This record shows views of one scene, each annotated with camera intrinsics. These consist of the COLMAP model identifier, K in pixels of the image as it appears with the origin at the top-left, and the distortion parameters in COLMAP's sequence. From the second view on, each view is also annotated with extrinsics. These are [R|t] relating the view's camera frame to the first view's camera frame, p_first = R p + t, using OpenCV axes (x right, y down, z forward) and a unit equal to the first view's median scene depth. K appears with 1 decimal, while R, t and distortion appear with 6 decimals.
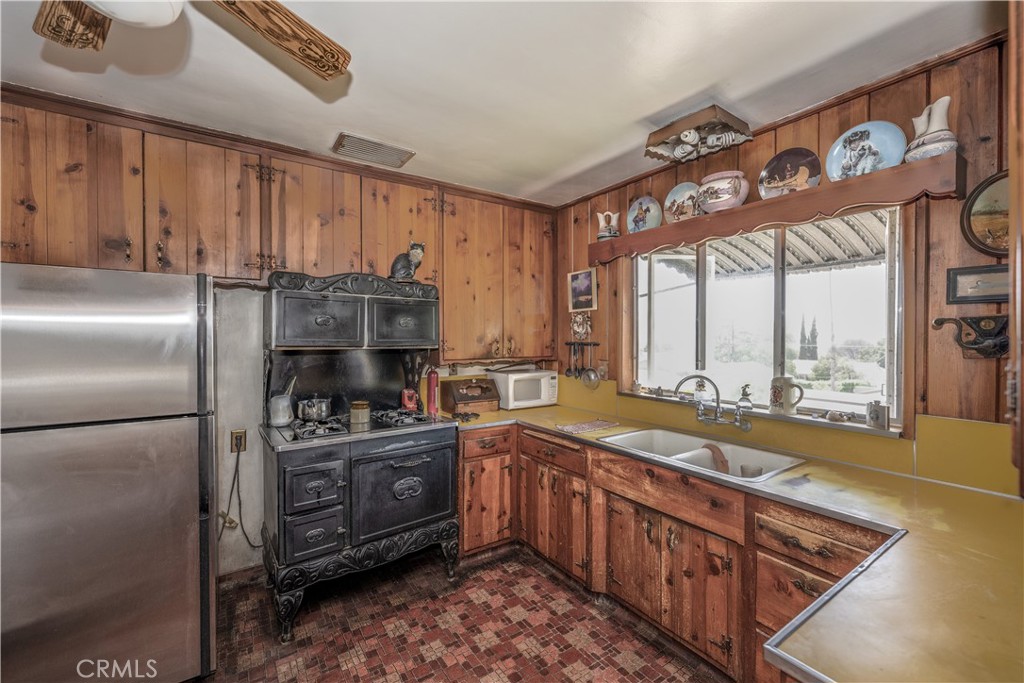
lens RADIAL K [[414.6, 0, 510.5], [0, 414.6, 340.0], [0, 0, 1]] dist [-0.003277, 0.000587]
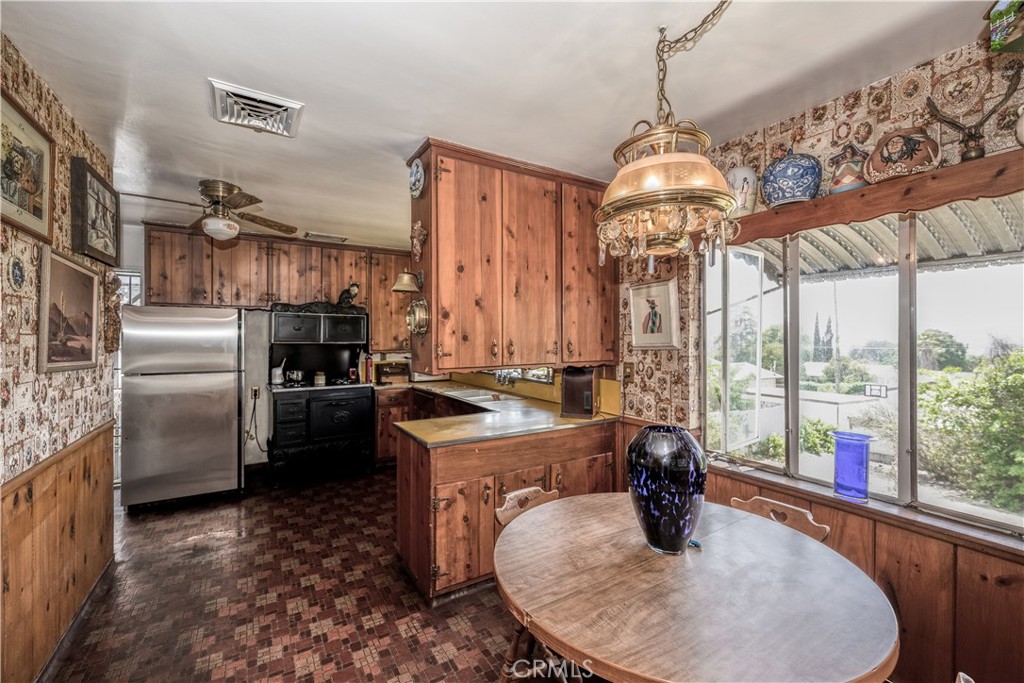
lens RADIAL K [[414.6, 0, 492.1], [0, 414.6, 336.6], [0, 0, 1]] dist [-0.003277, 0.000587]
pose [[0.997661, 0.003421, -0.068276, 0.521615], [-0.003986, 0.999959, -0.008144, 0.003885], [0.068245, 0.008397, 0.997633, -0.773965]]
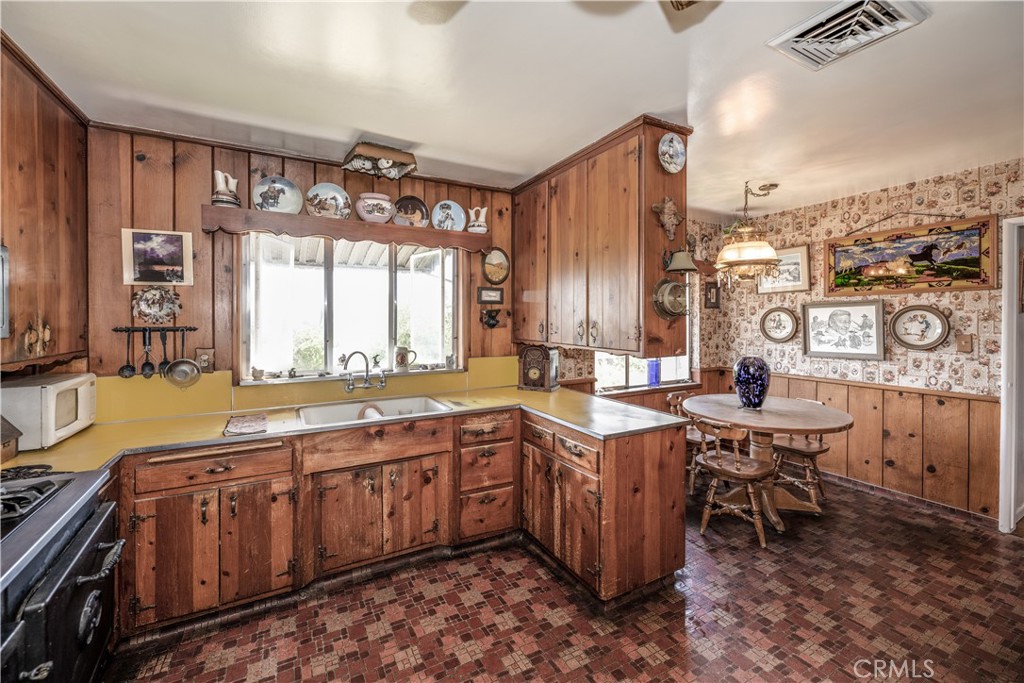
lens RADIAL K [[414.6, 0, 498.0], [0, 414.6, 320.3], [0, 0, 1]] dist [-0.003277, 0.000587]
pose [[0.118318, -0.004805, 0.992964, -0.637431], [0.008355, 0.999958, 0.003843, -0.005855], [-0.992941, 0.007841, 0.118353, 0.405385]]
